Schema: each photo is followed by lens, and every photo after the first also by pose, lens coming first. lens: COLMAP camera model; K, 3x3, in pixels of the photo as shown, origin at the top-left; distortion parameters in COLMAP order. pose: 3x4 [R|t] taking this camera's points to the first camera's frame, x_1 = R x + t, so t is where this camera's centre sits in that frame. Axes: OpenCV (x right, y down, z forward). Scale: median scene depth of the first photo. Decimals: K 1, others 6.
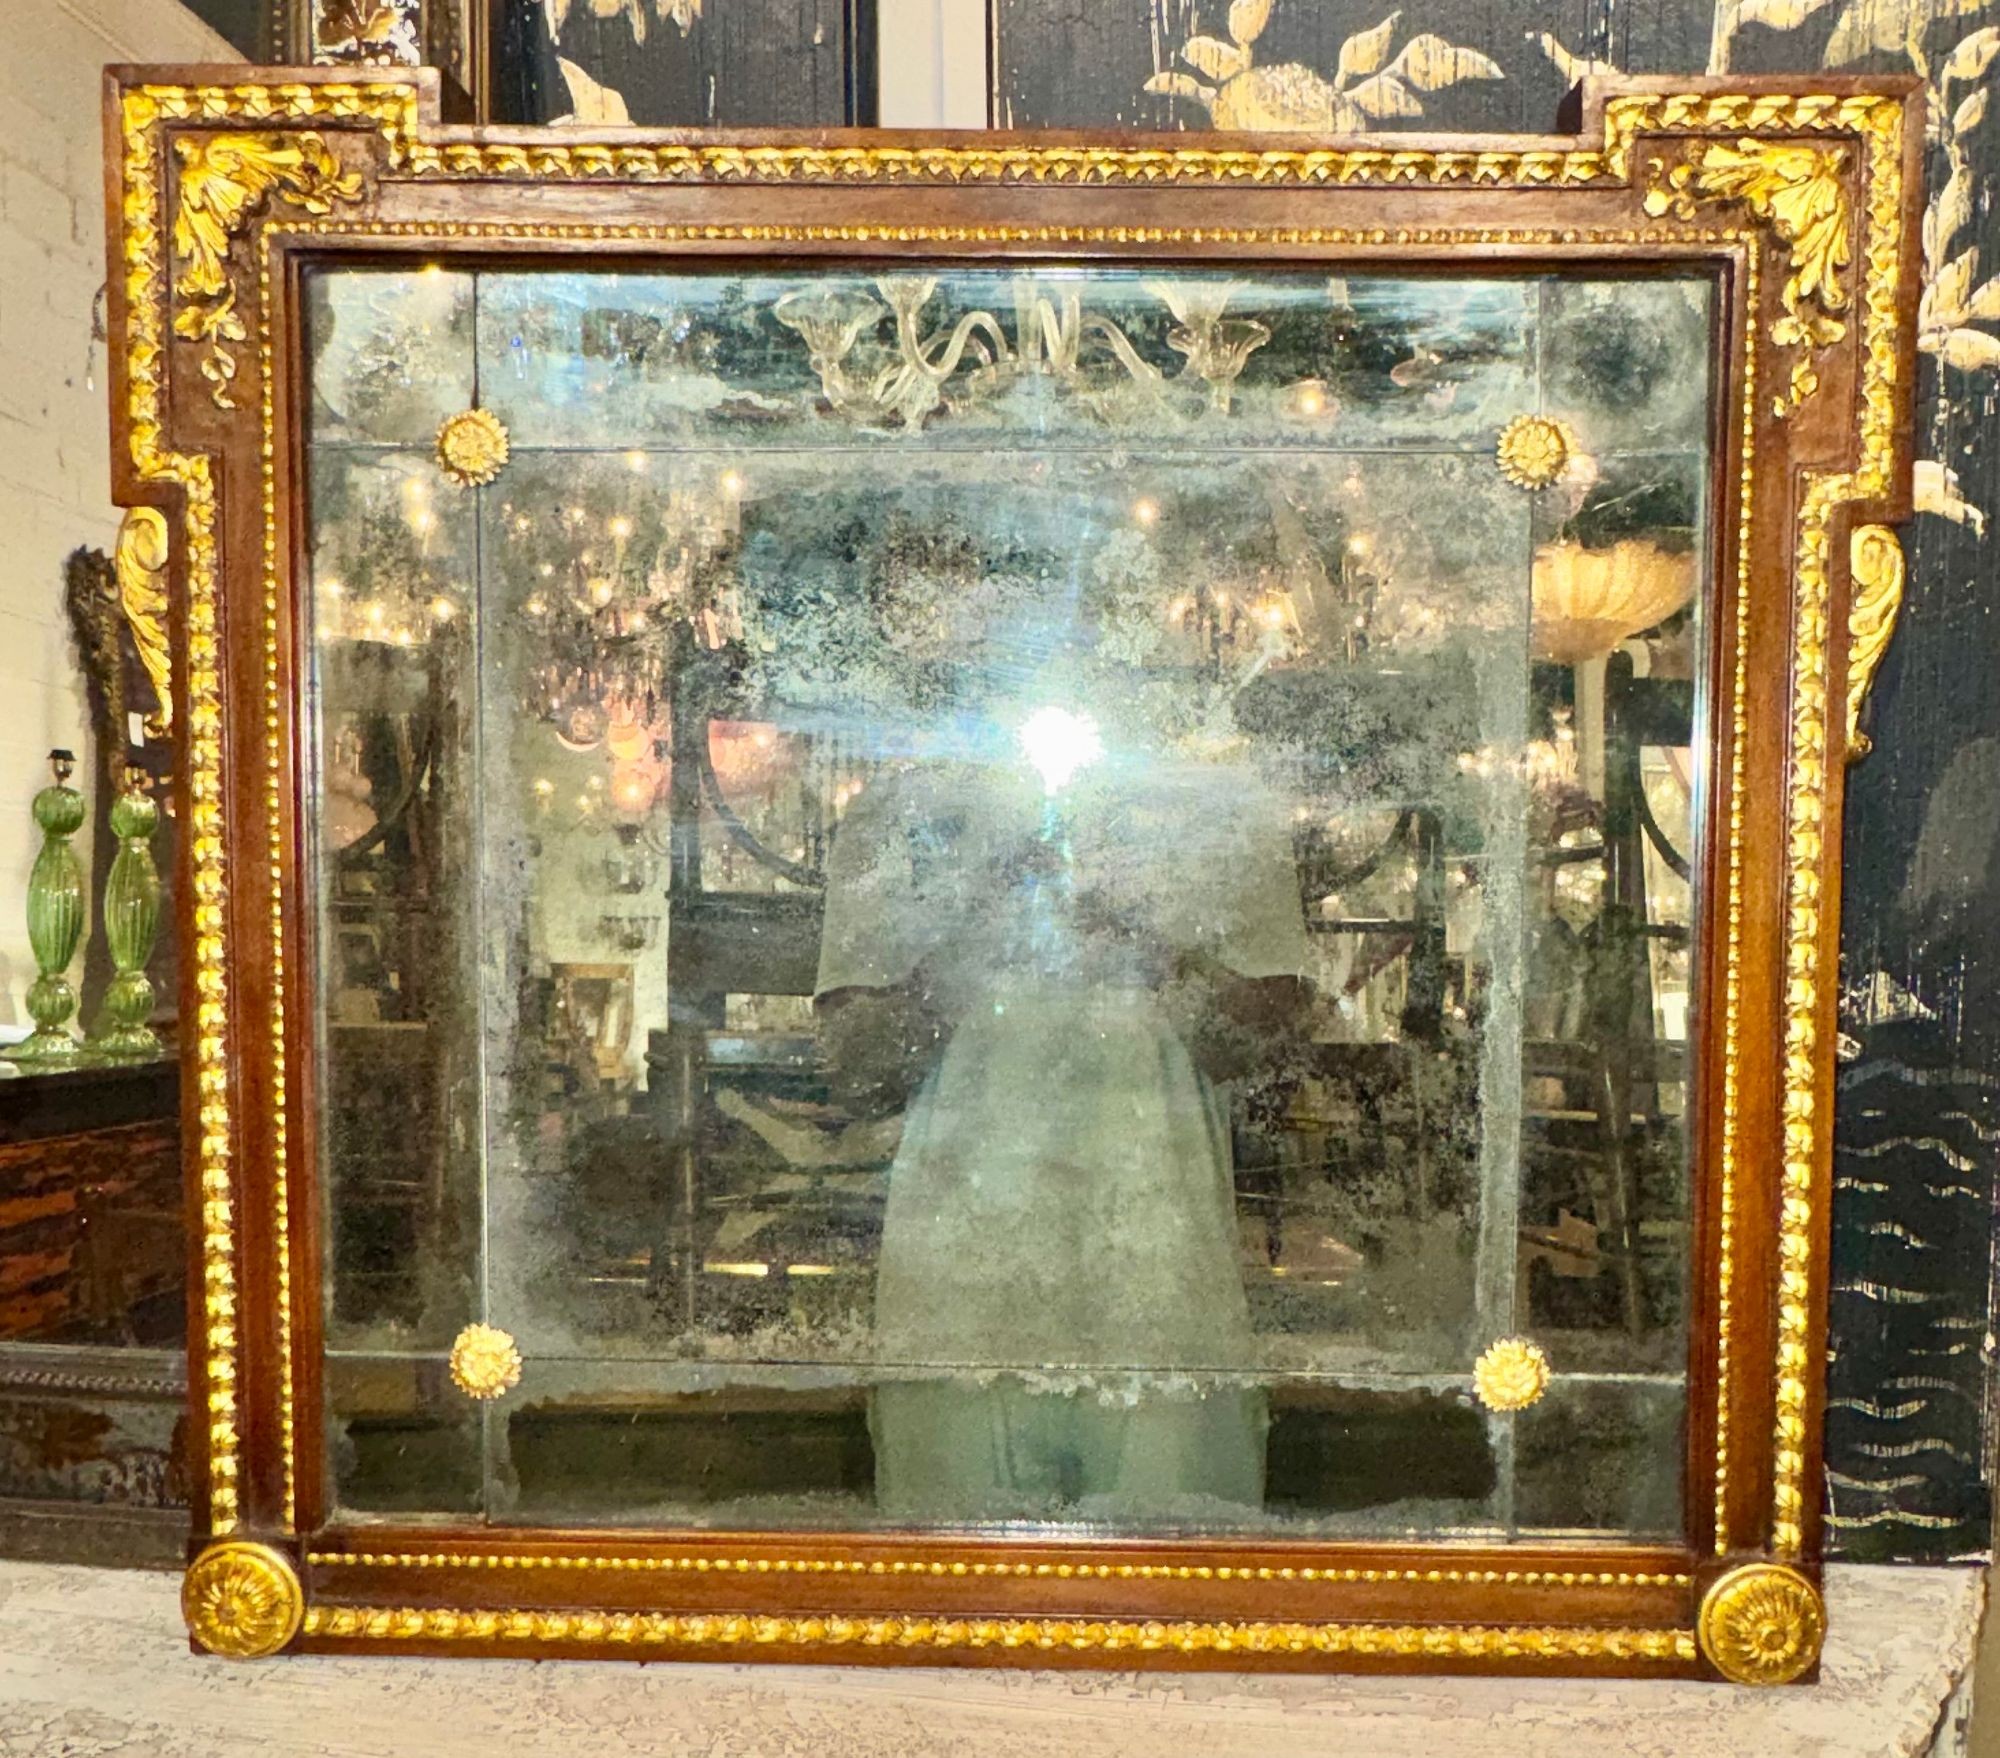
lens RADIAL K [[1948.8, 0, 1034.4], [0, 1948.8, 875.9], [0, 0, 1]] dist [-0.000151, -0.007298]
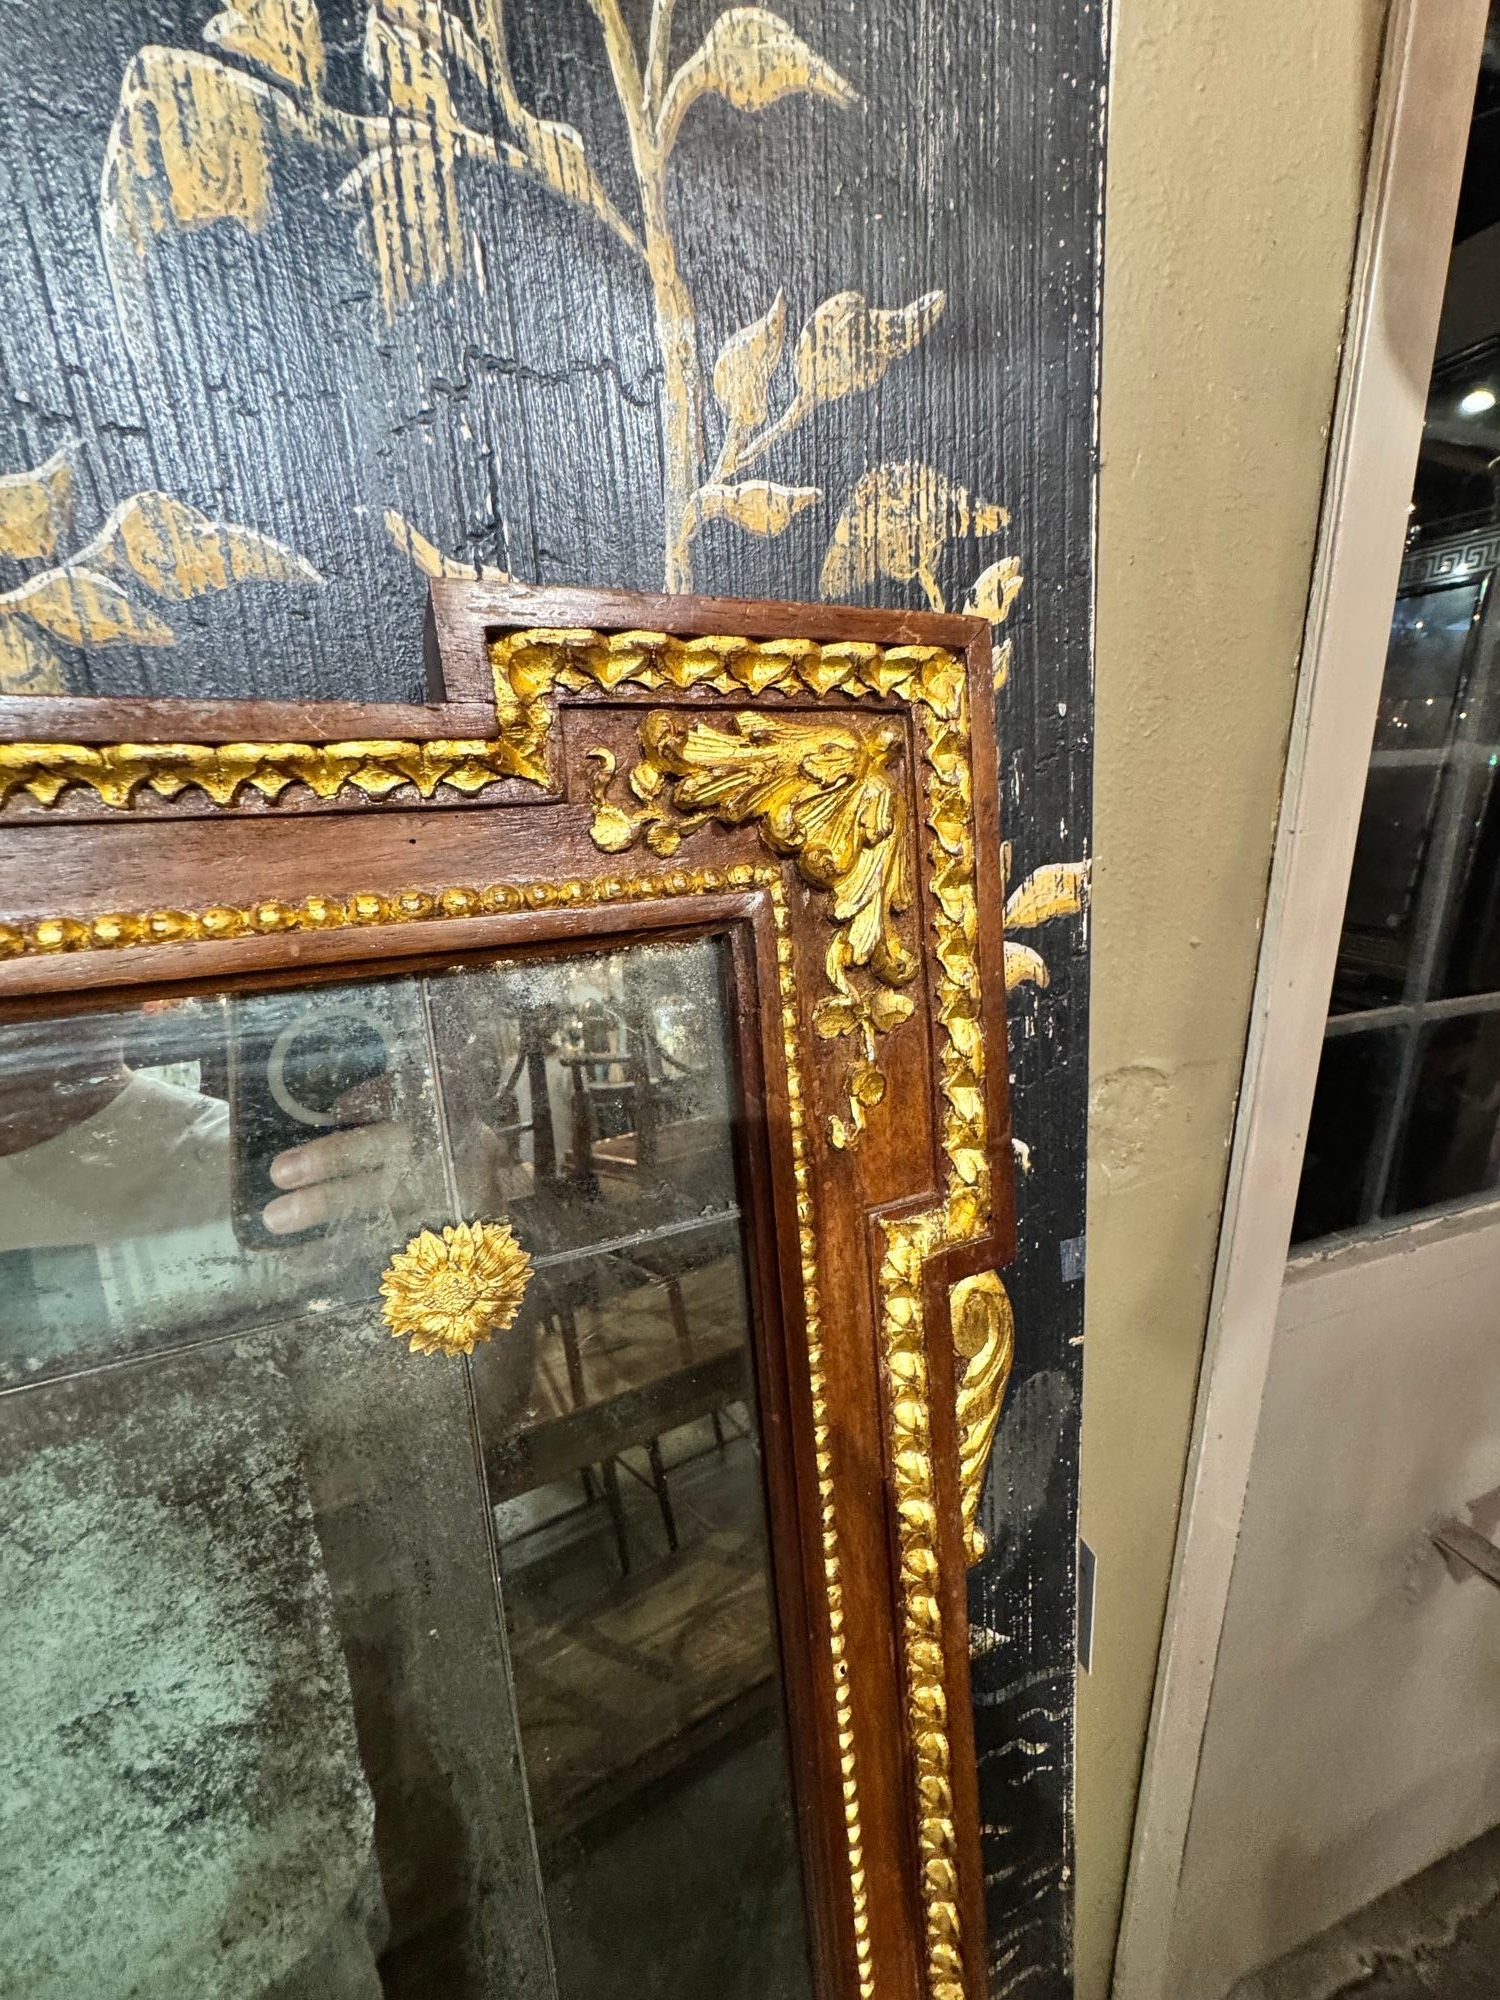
lens RADIAL K [[805.6, 0, 746.4], [0, 805.6, 1000.1], [0, 0, 1]] dist [-0.004216, 0.000437]
pose [[0.903689, -0.138166, 0.405286, 0.244491], [0.116293, 0.990129, 0.078240, -0.298297], [-0.412095, -0.023573, 0.910836, 0.744976]]
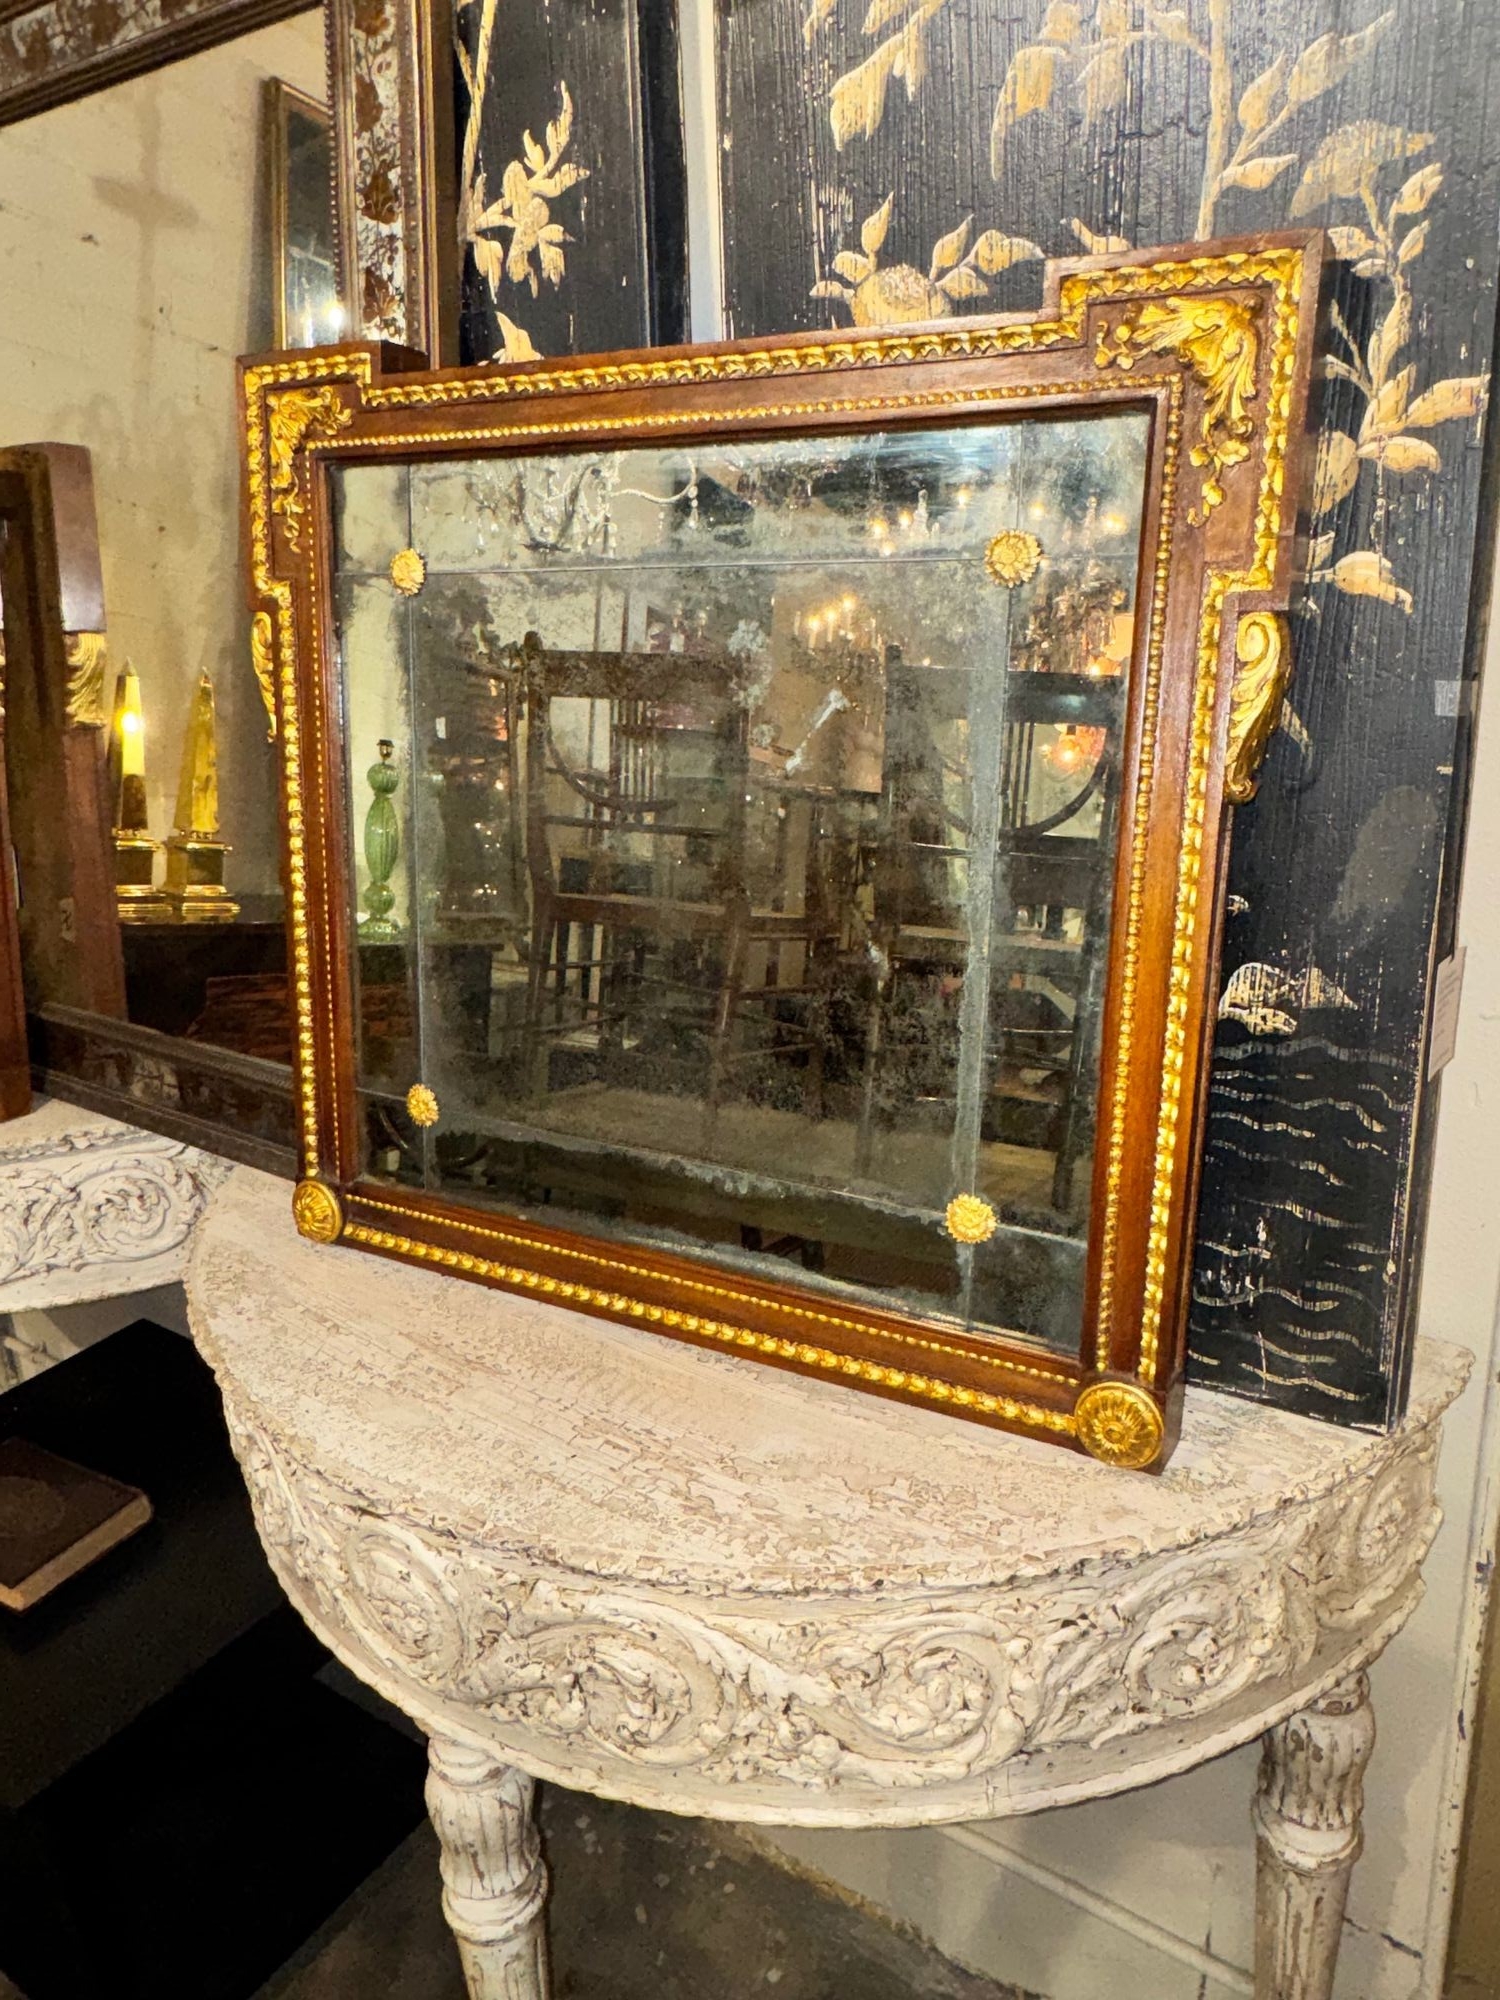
lens RADIAL K [[1412.5, 0, 753.1], [0, 1412.5, 989.2], [0, 0, 1]] dist [-0.005351, 0.002971]
pose [[0.885245, 0.109012, -0.452171, 0.558776], [-0.047393, 0.988228, 0.145463, -0.055626], [0.462705, -0.107341, 0.879990, 0.028170]]
